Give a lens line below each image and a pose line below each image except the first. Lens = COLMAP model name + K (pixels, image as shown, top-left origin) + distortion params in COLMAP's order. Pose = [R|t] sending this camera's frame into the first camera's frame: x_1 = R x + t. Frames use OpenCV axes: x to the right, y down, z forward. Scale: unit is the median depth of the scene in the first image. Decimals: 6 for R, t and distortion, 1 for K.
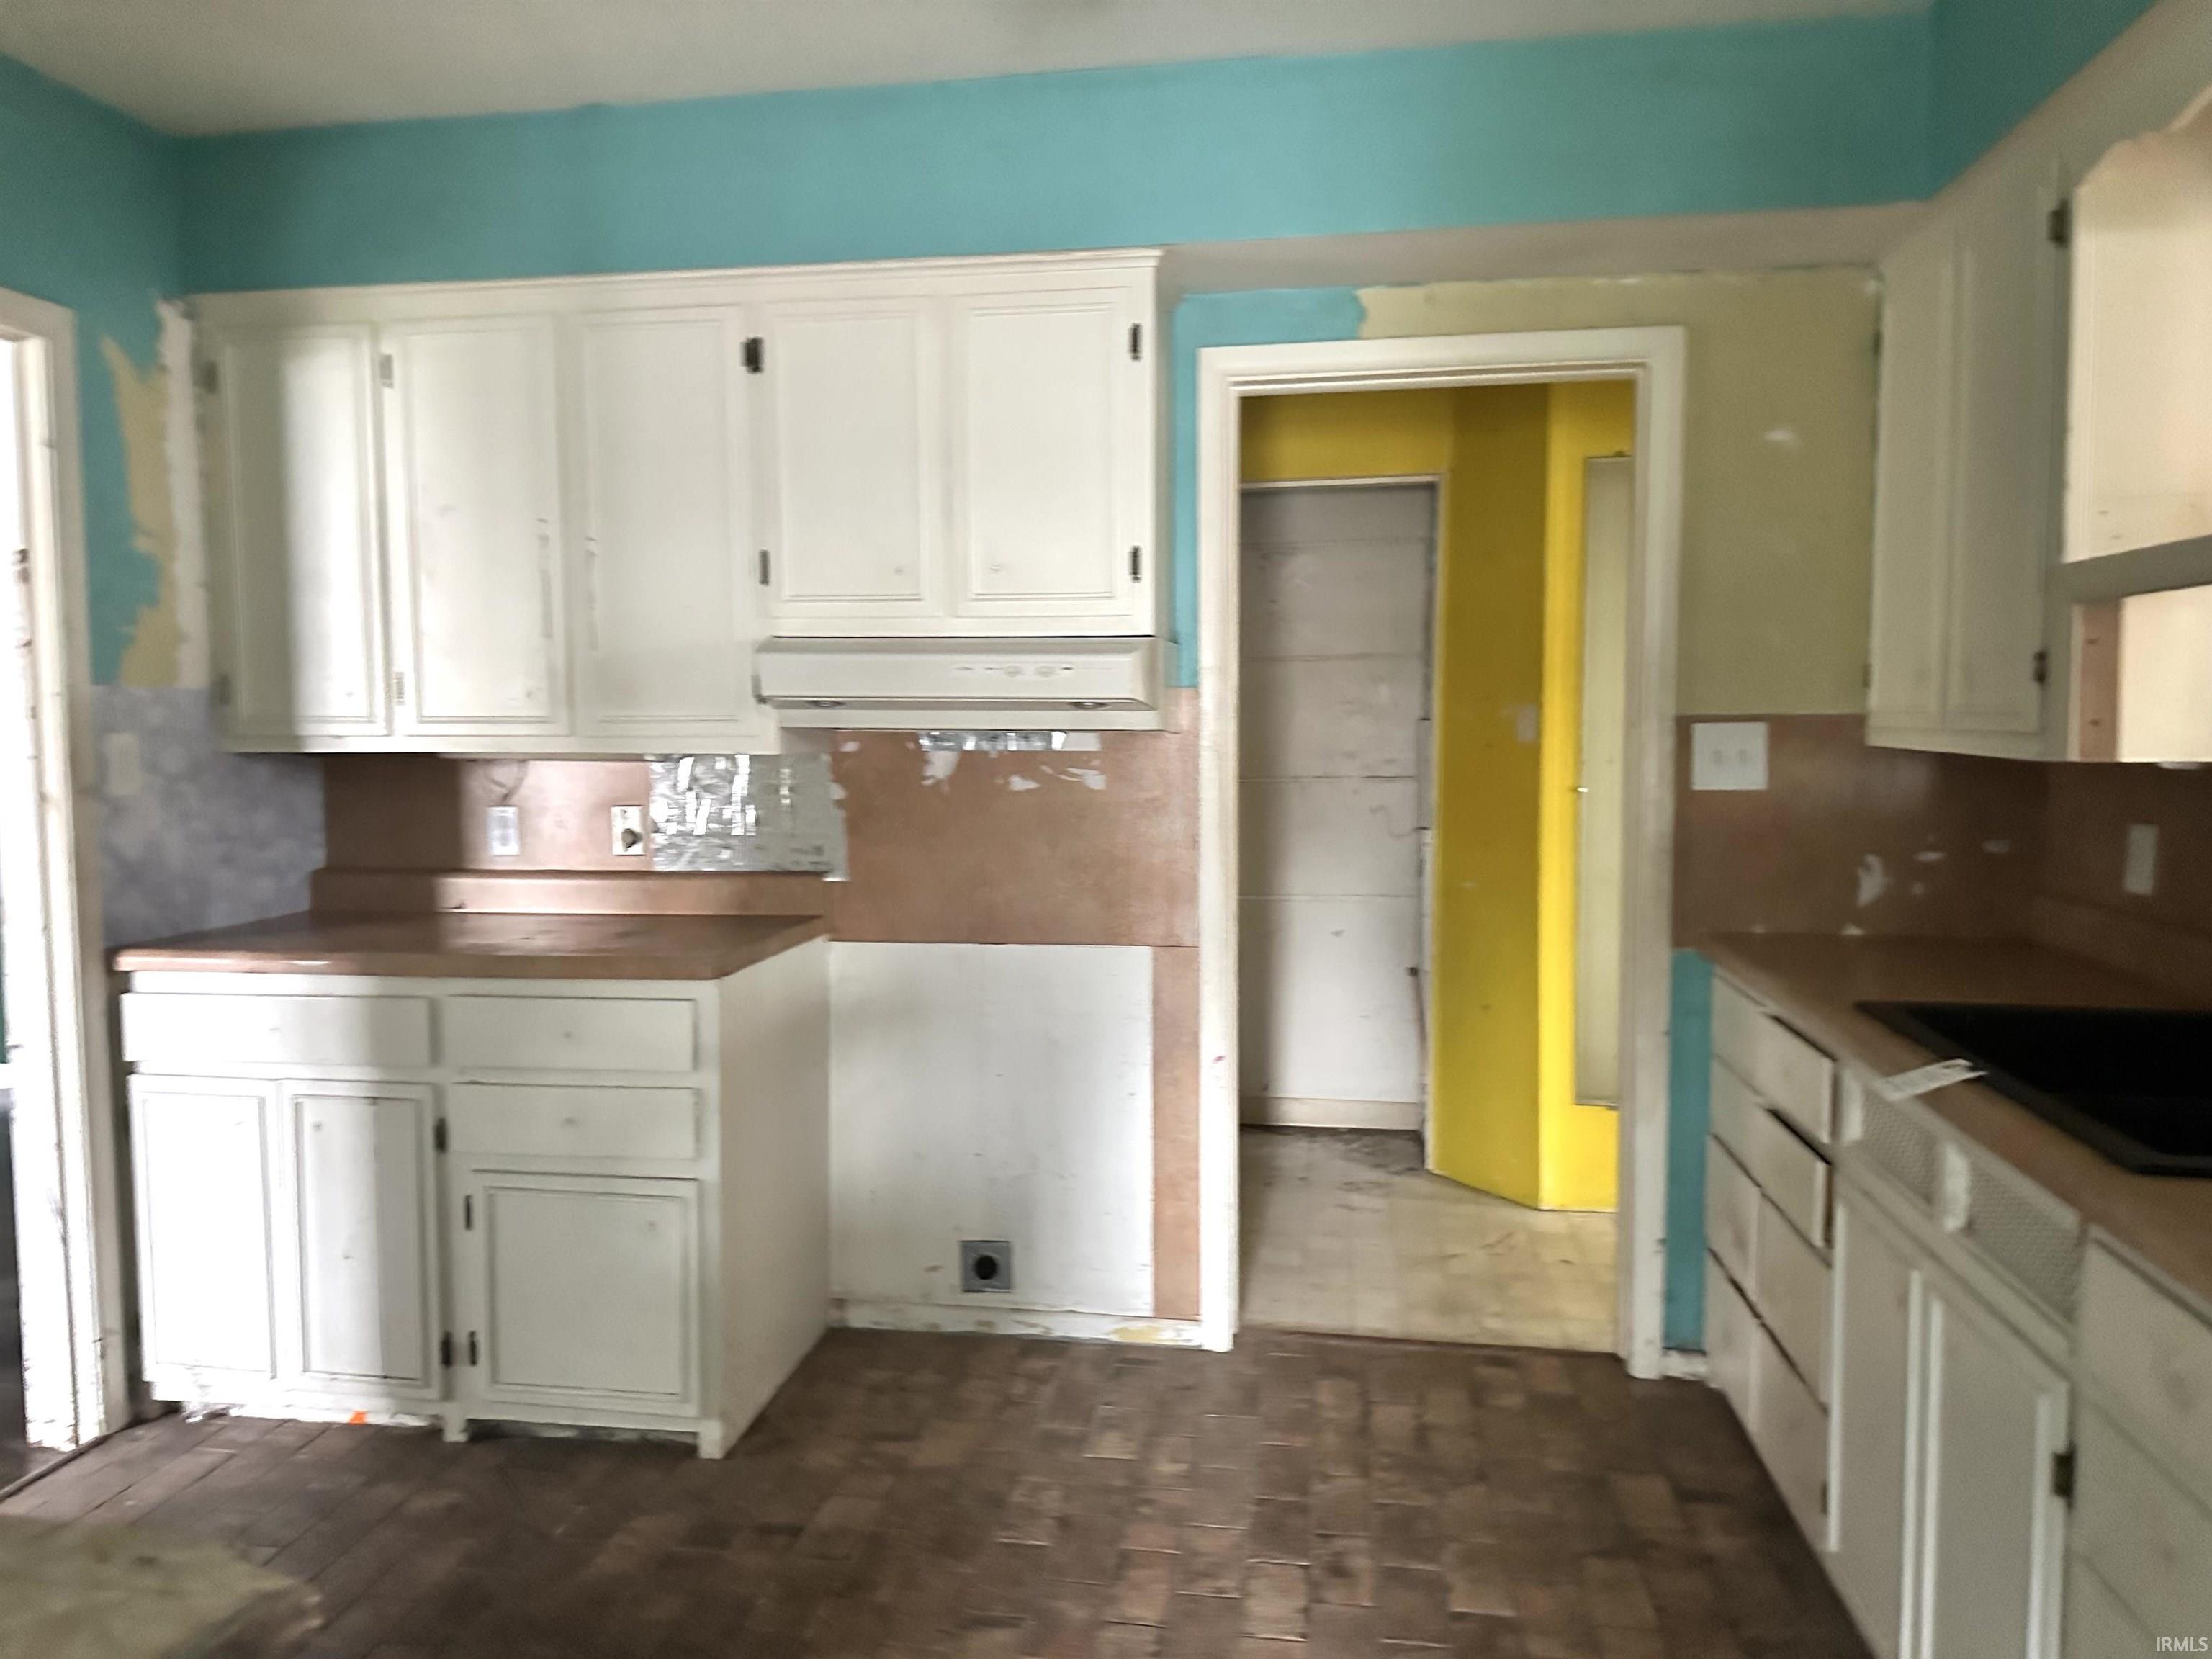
lens RADIAL K [[1555.1, 0, 1099.8], [0, 1555.1, 830.2], [0, 0, 1]] dist [0.027733, -0.014862]
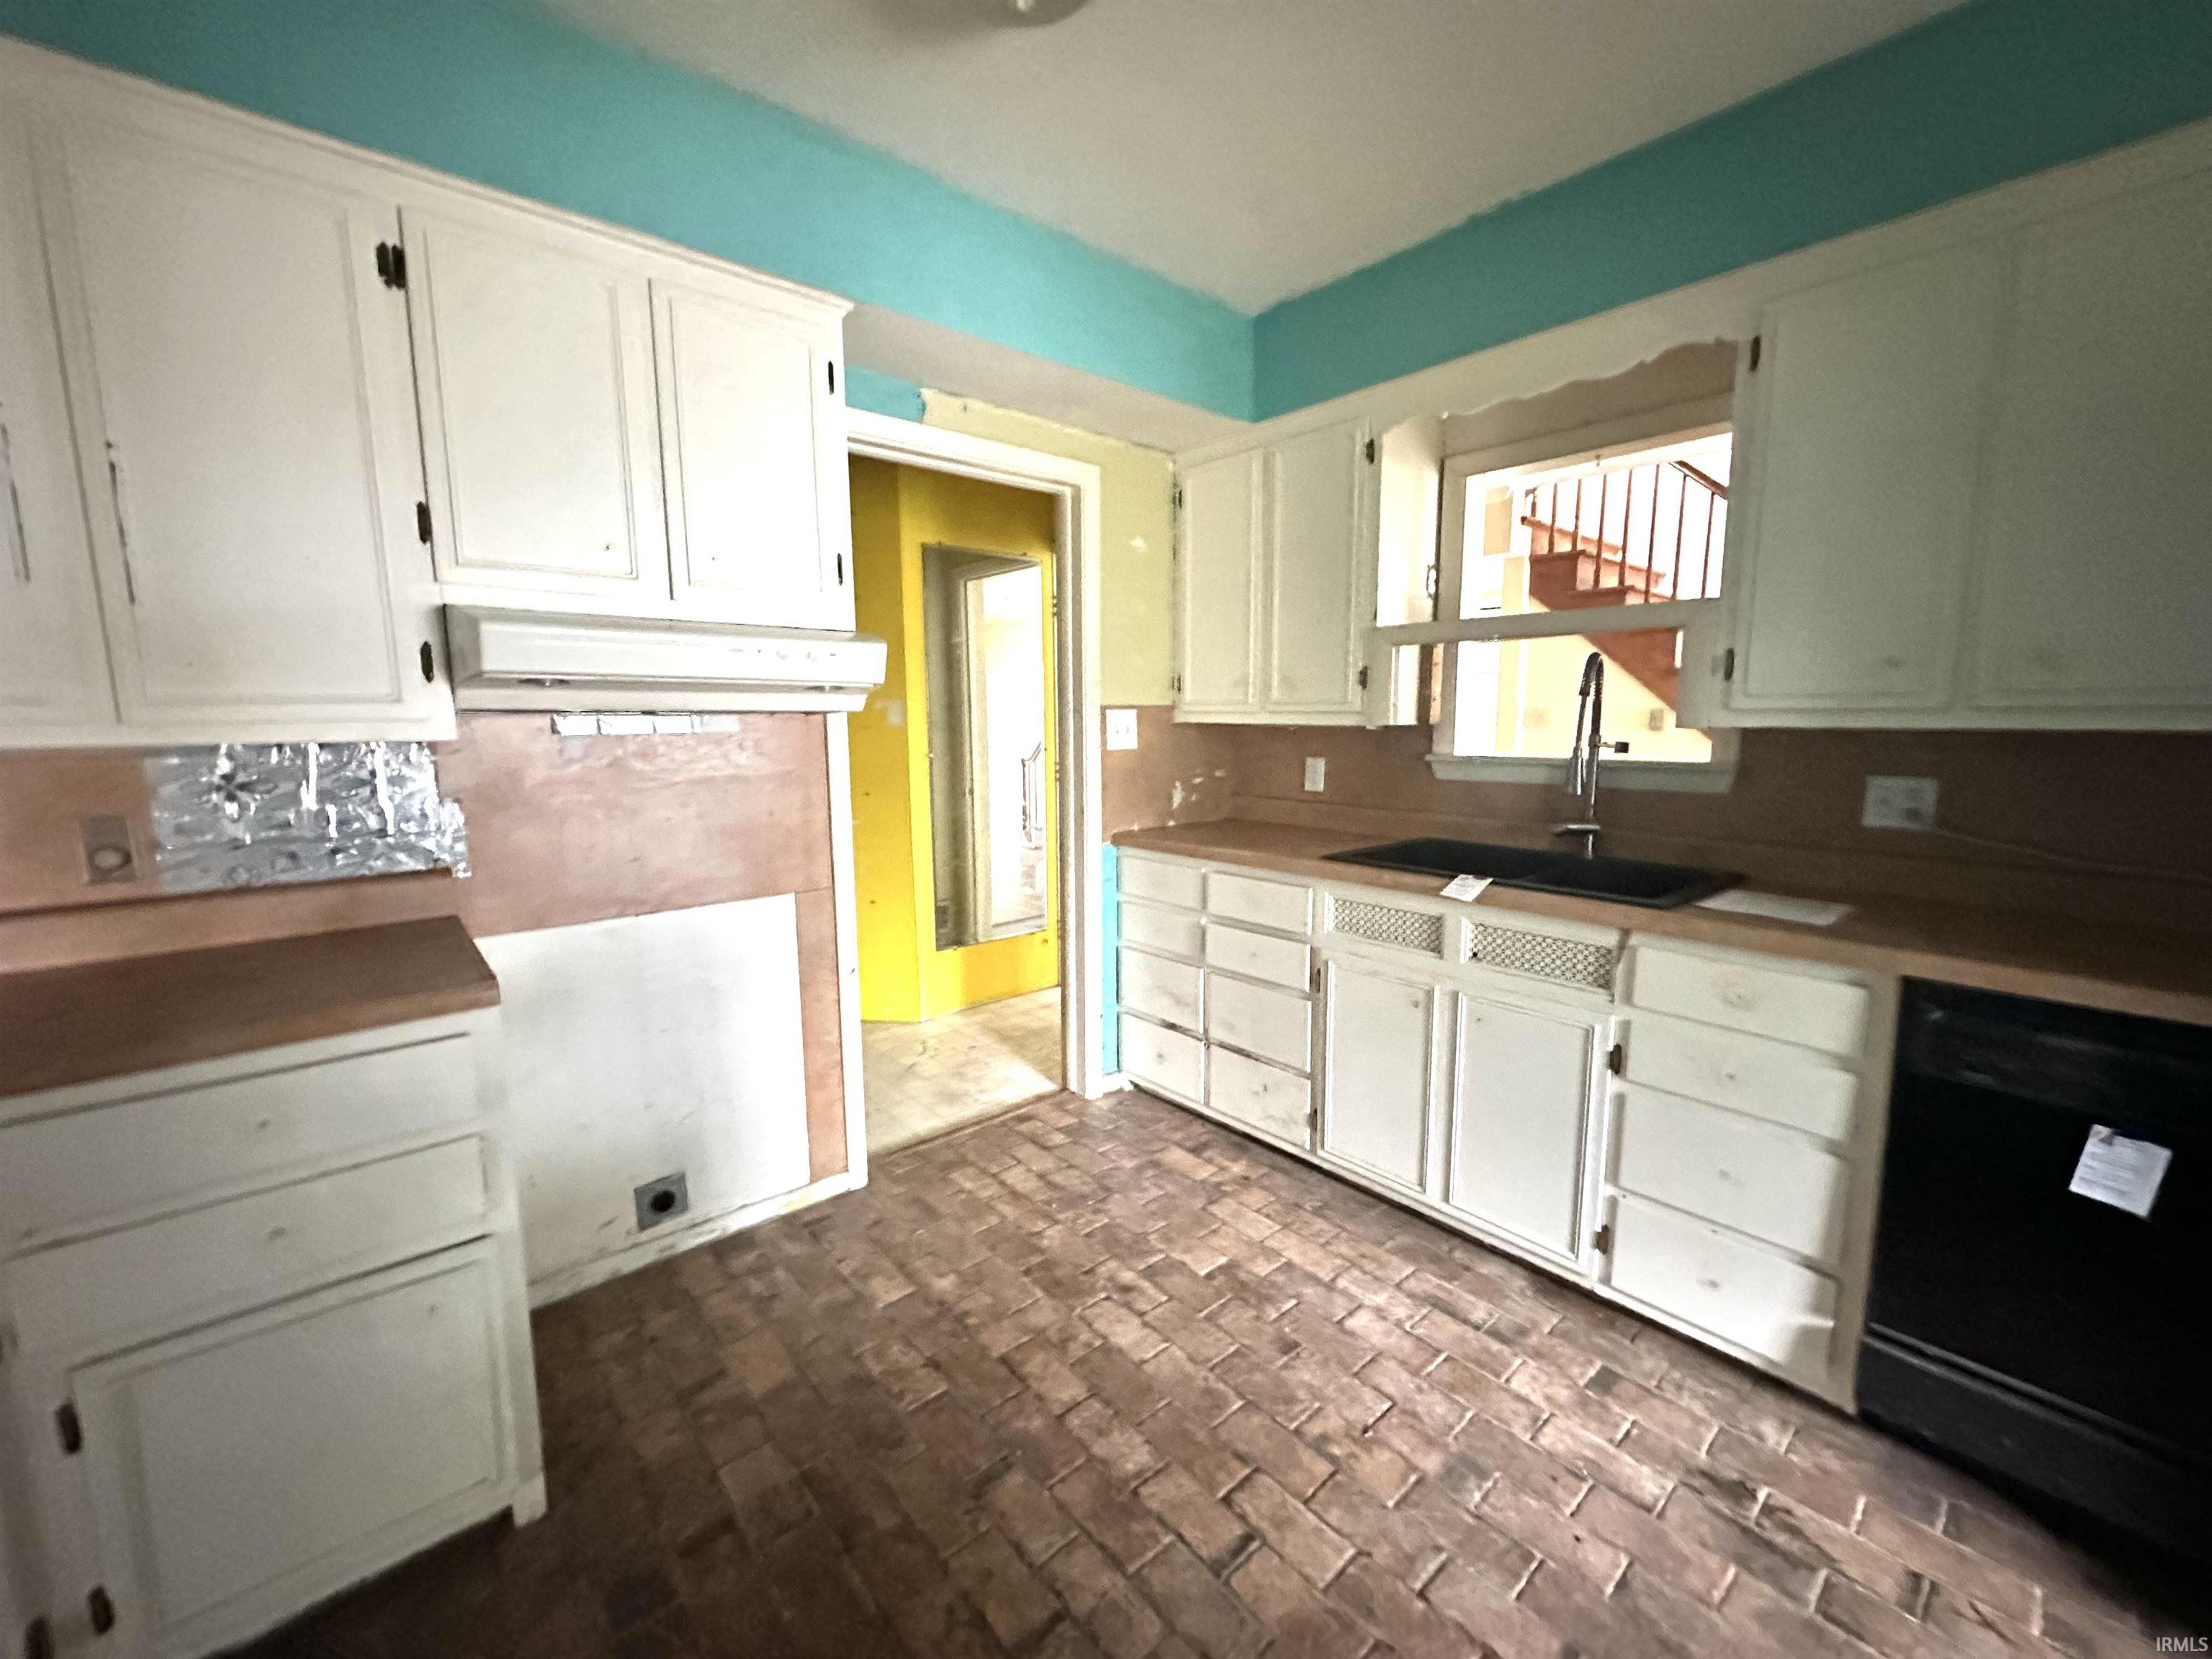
lens RADIAL K [[877.6, 0, 1106.6], [0, 877.6, 825.1], [0, 0, 1]] dist [-0.003613, -0.000033]
pose [[0.642468, -0.096469, 0.760216, -0.360106], [0.061441, 0.995335, 0.074381, -0.014937], [-0.763846, -0.001078, 0.645398, 0.399394]]
